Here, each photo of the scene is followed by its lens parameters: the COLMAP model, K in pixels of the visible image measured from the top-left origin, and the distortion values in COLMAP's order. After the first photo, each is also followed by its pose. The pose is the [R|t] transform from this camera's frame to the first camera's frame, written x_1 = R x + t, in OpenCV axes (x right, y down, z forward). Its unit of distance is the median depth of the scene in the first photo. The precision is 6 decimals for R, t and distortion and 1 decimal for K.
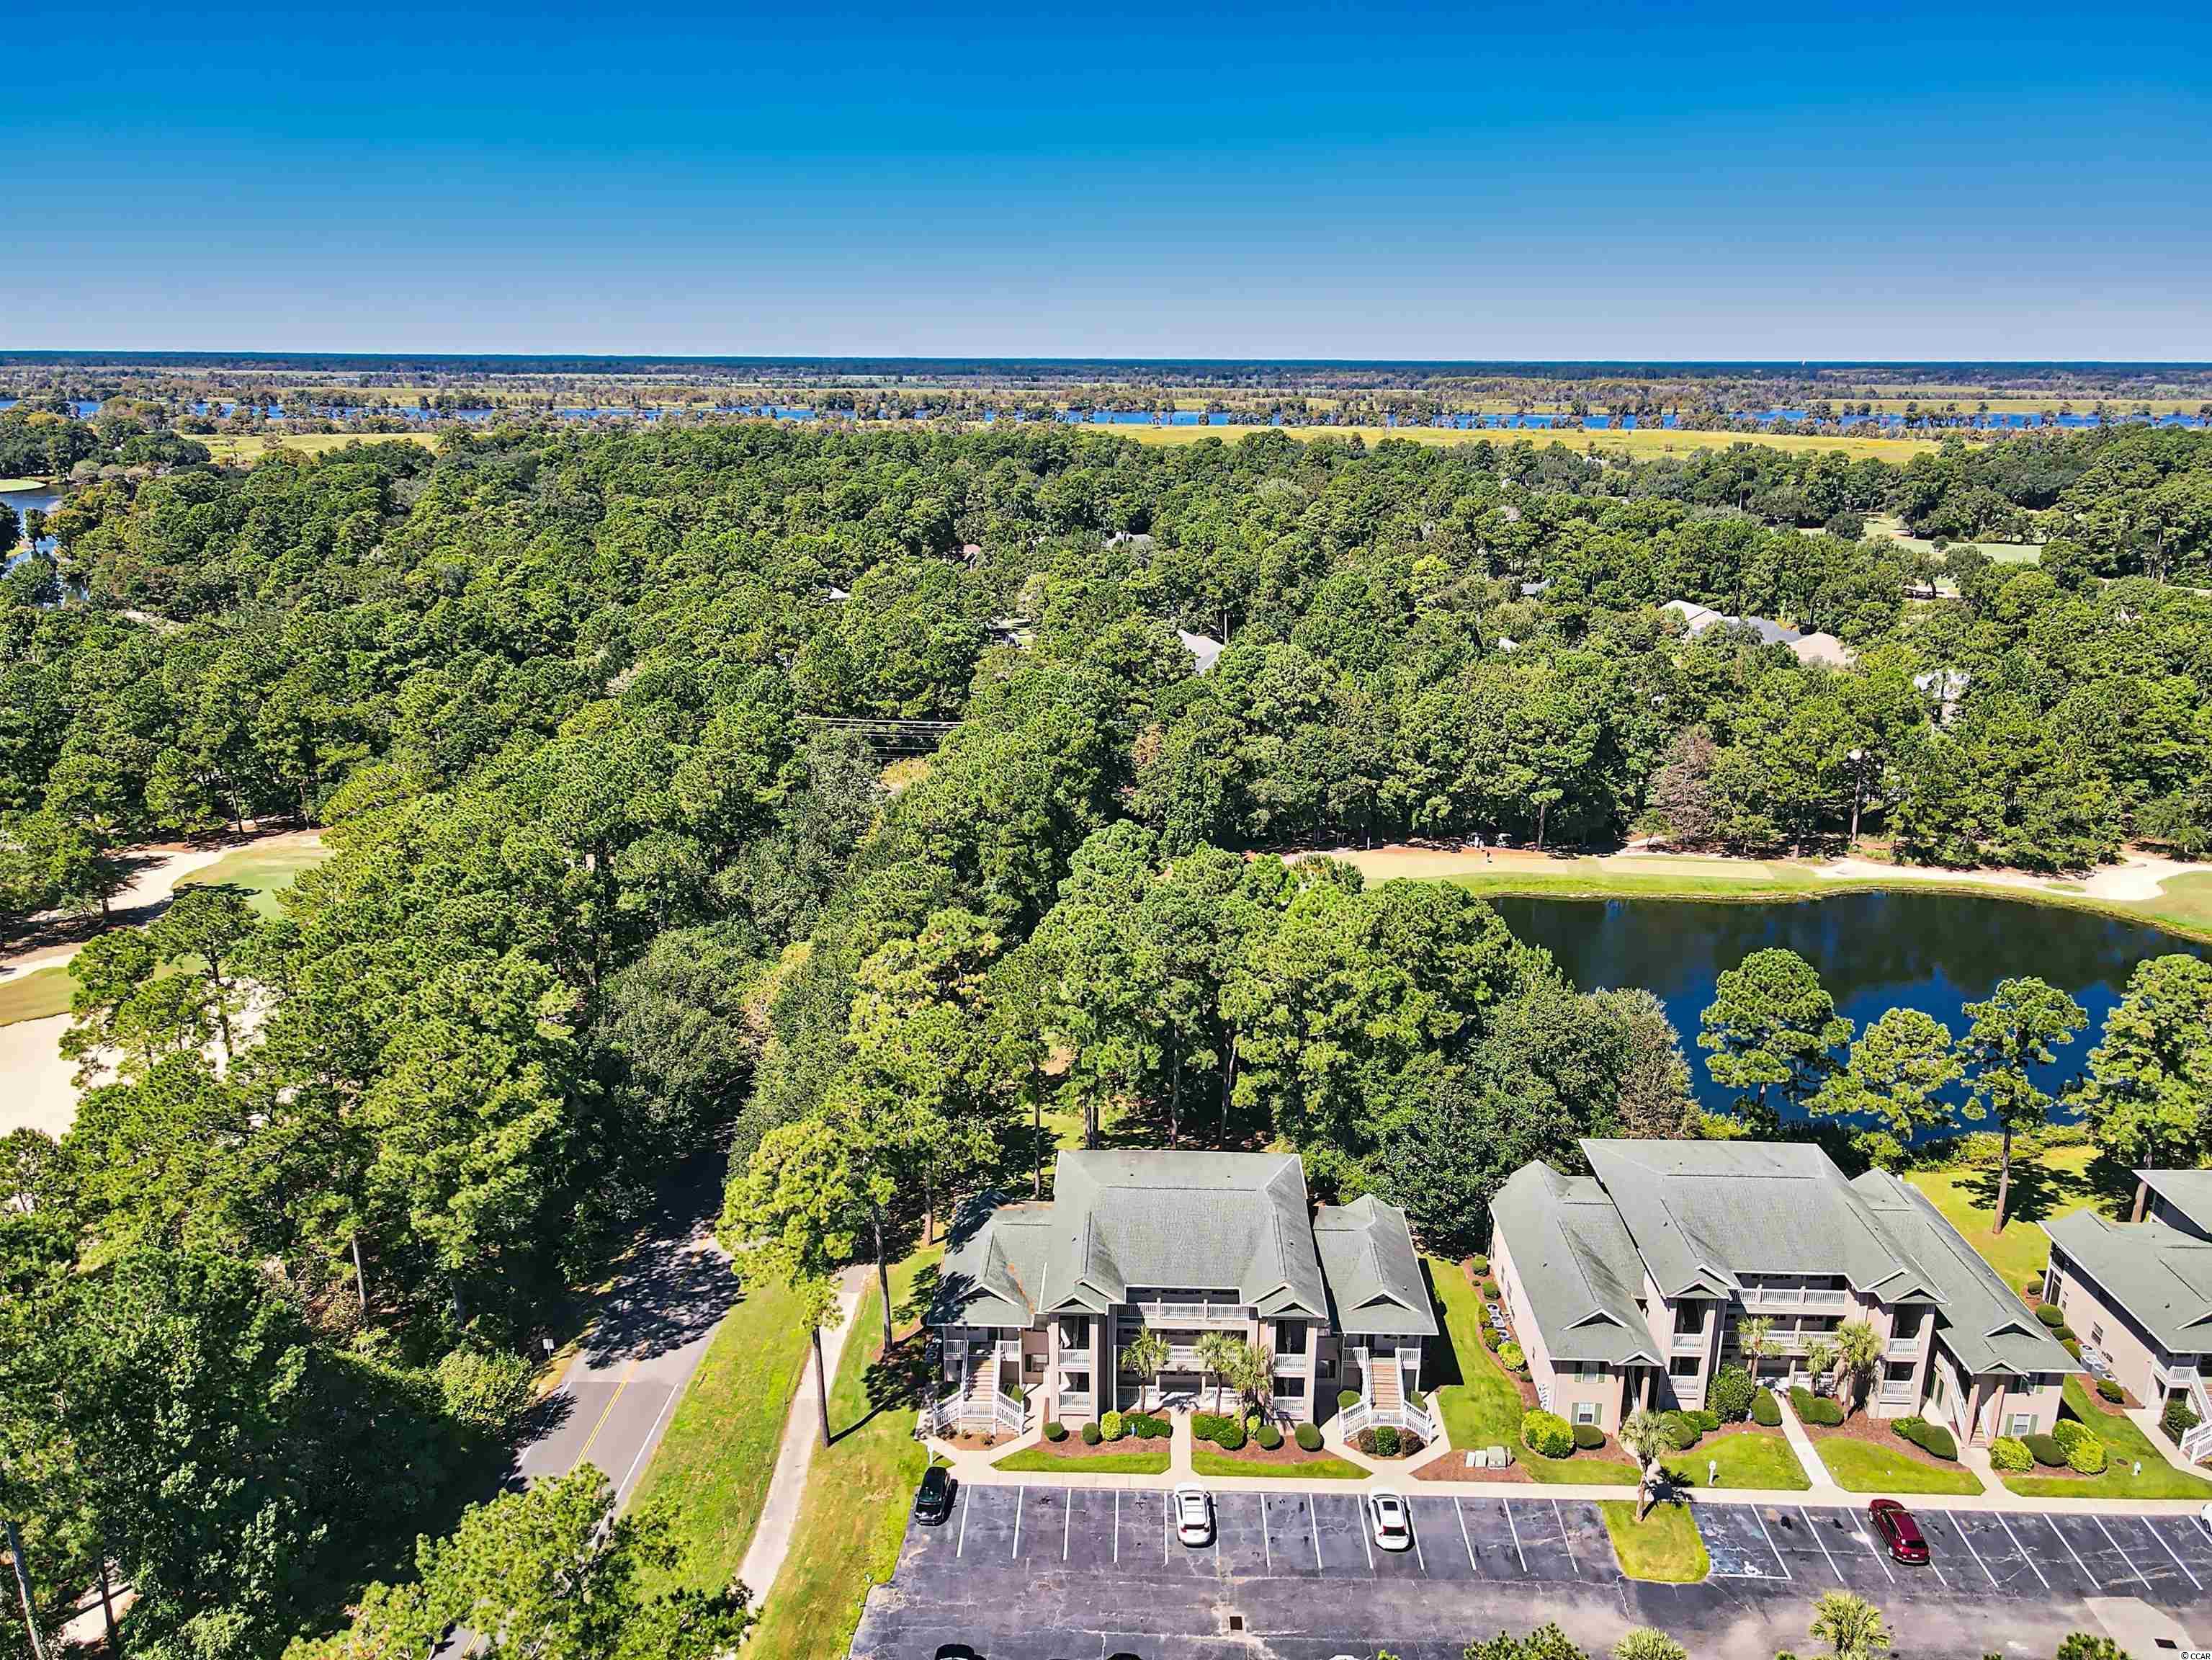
lens RADIAL K [[1627.4, 0, 1116.8], [0, 1627.4, 840.8], [0, 0, 1]] dist [-0.007403, 0.051341]
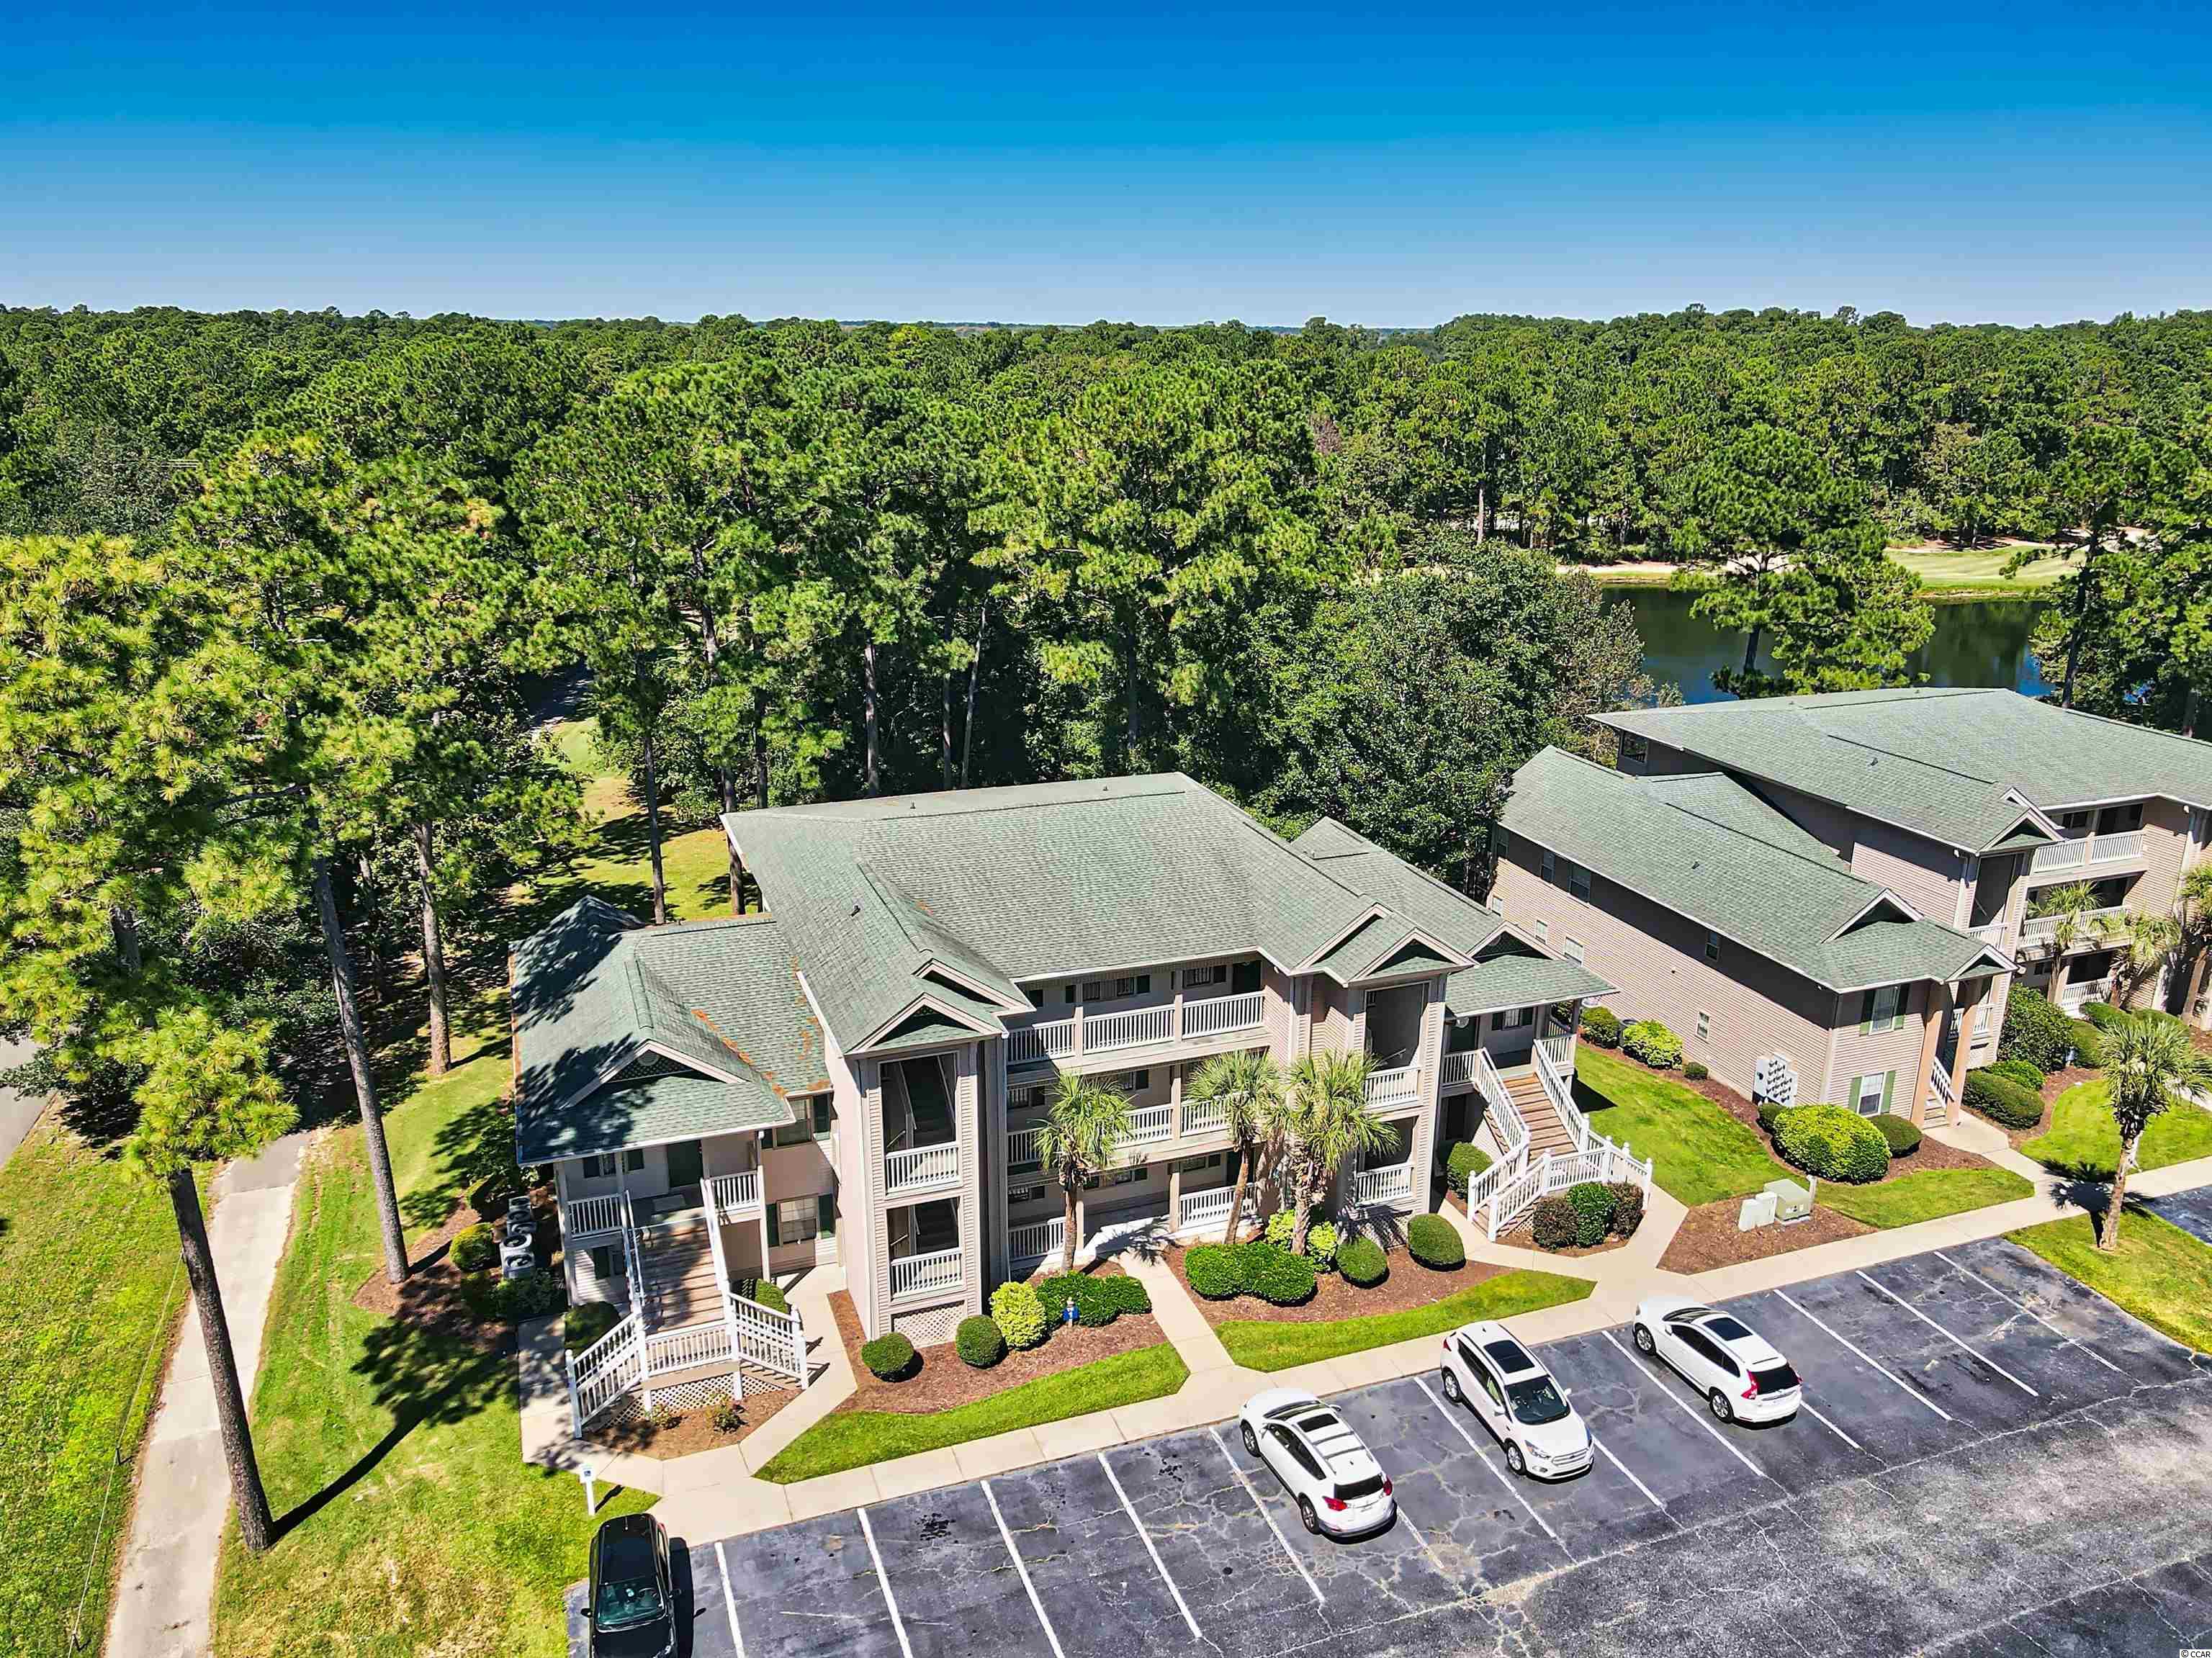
lens RADIAL K [[1627.0, 0, 1116.8], [0, 1627.0, 839.8], [0, 0, 1]] dist [-0.007403, 0.051341]
pose [[0.928613, -0.115891, 0.352488, -0.114303], [0.109530, 0.993256, 0.038010, 0.224718], [-0.354516, 0.003311, 0.935044, 0.598893]]
